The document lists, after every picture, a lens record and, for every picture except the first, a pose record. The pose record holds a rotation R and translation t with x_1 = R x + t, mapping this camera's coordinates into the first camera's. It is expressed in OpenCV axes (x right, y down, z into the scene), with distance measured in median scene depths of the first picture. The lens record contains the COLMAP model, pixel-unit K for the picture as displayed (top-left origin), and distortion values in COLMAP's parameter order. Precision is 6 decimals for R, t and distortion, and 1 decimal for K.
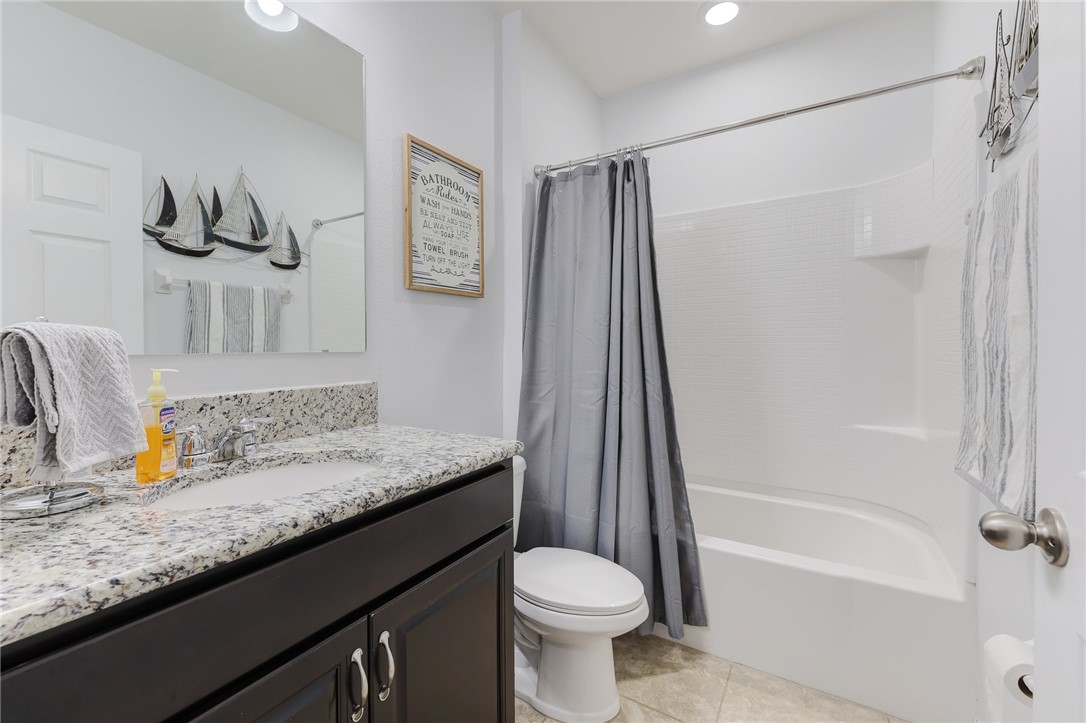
lens RADIAL K [[464.7, 0, 528.2], [0, 464.7, 354.5], [0, 0, 1]] dist [0.002369, -0.001808]
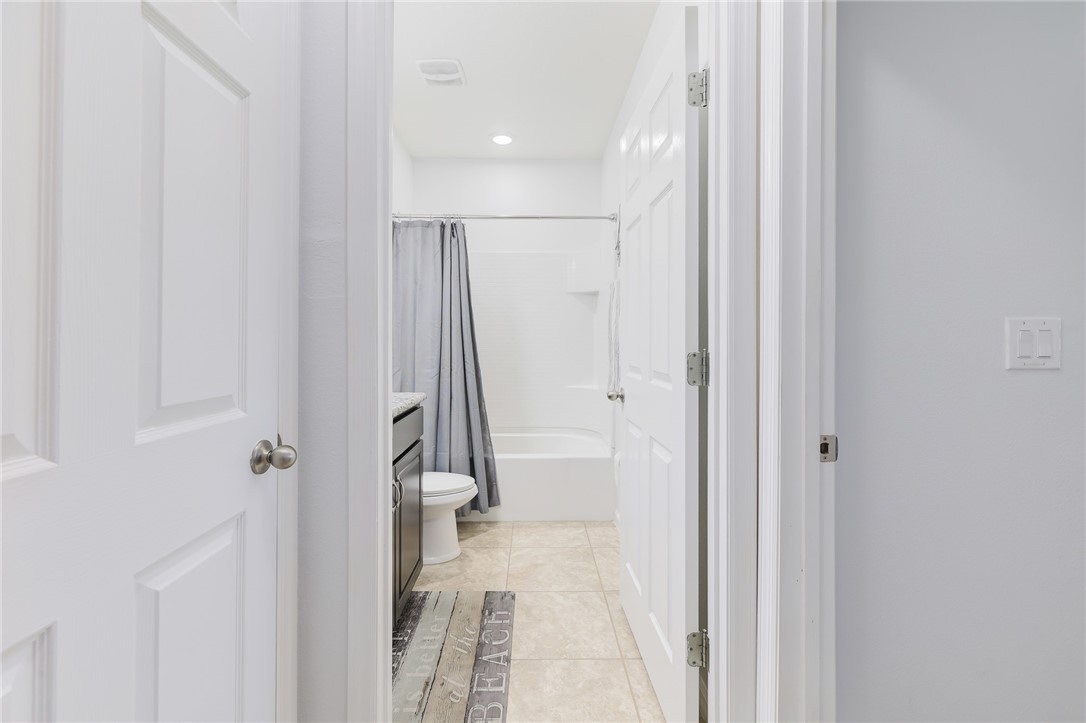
lens RADIAL K [[464.7, 0, 543.0], [0, 464.7, 353.9], [0, 0, 1]] dist [0.002369, -0.001808]
pose [[0.836435, -0.010502, 0.547965, -0.410875], [0.005044, 0.999922, 0.011465, 0.010394], [-0.548043, -0.006826, 0.836423, -0.509193]]
